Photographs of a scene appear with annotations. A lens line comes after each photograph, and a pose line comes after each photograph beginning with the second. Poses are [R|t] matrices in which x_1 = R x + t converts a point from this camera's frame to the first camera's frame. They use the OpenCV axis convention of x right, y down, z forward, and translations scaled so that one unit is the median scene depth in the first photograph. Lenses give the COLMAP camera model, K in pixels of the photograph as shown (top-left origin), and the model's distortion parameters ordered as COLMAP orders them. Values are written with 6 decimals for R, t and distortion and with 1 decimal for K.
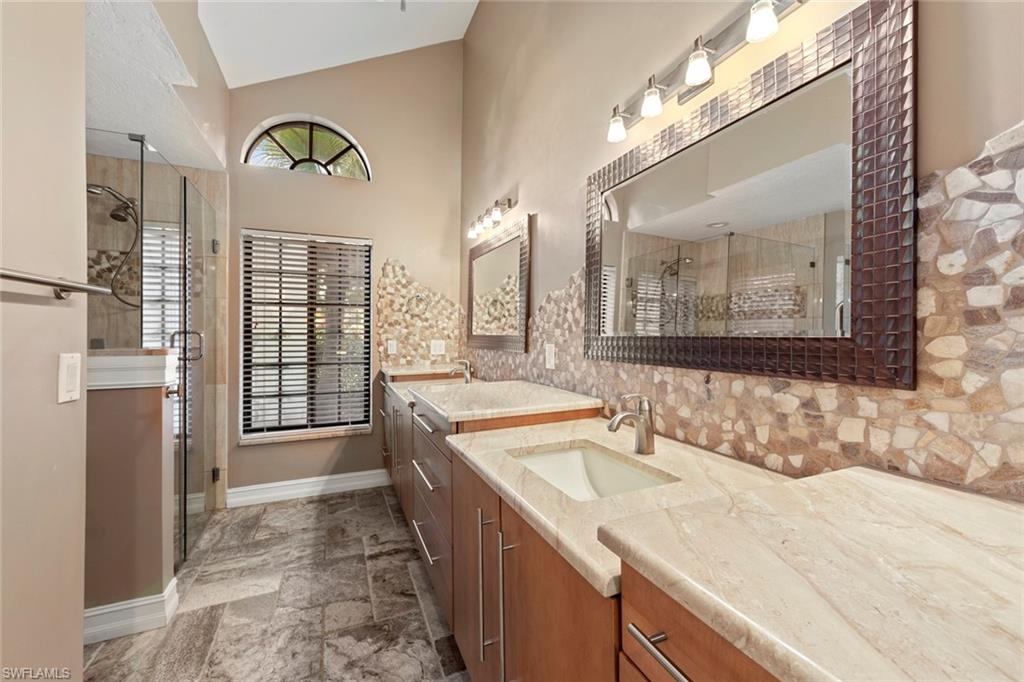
lens RADIAL K [[404.6, 0, 504.4], [0, 404.6, 330.5], [0, 0, 1]] dist [0.008440, -0.000259]
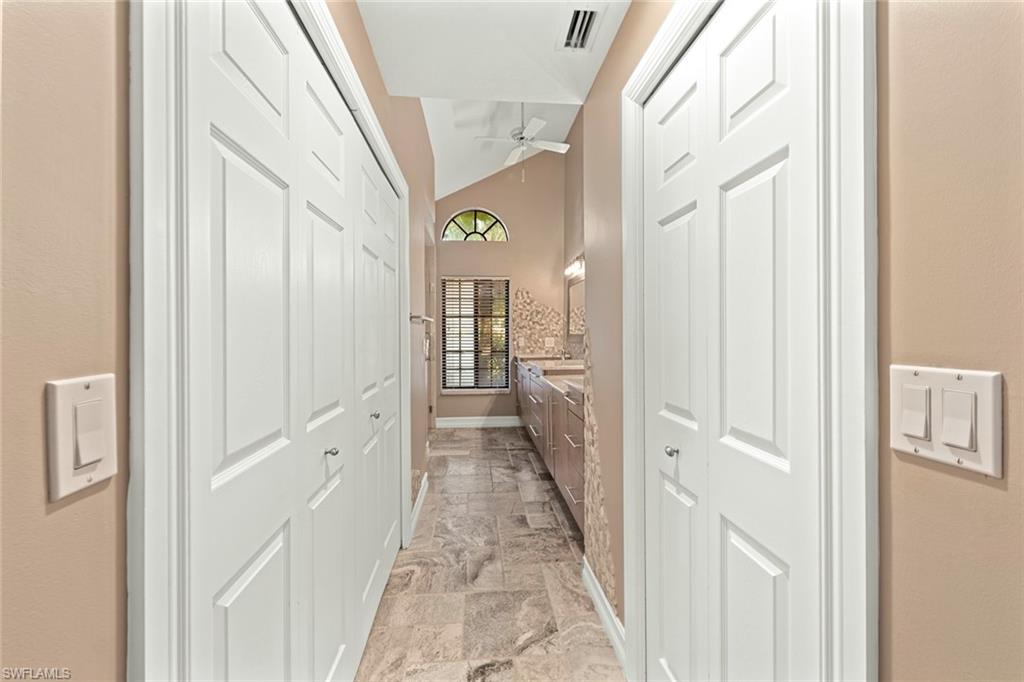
lens RADIAL K [[404.6, 0, 511.6], [0, 404.6, 336.5], [0, 0, 1]] dist [0.008440, -0.000259]
pose [[0.952226, -0.001524, -0.305391, 0.186785], [0.005786, 0.999898, 0.013051, -0.001650], [0.305340, -0.014195, 0.952138, -0.576599]]
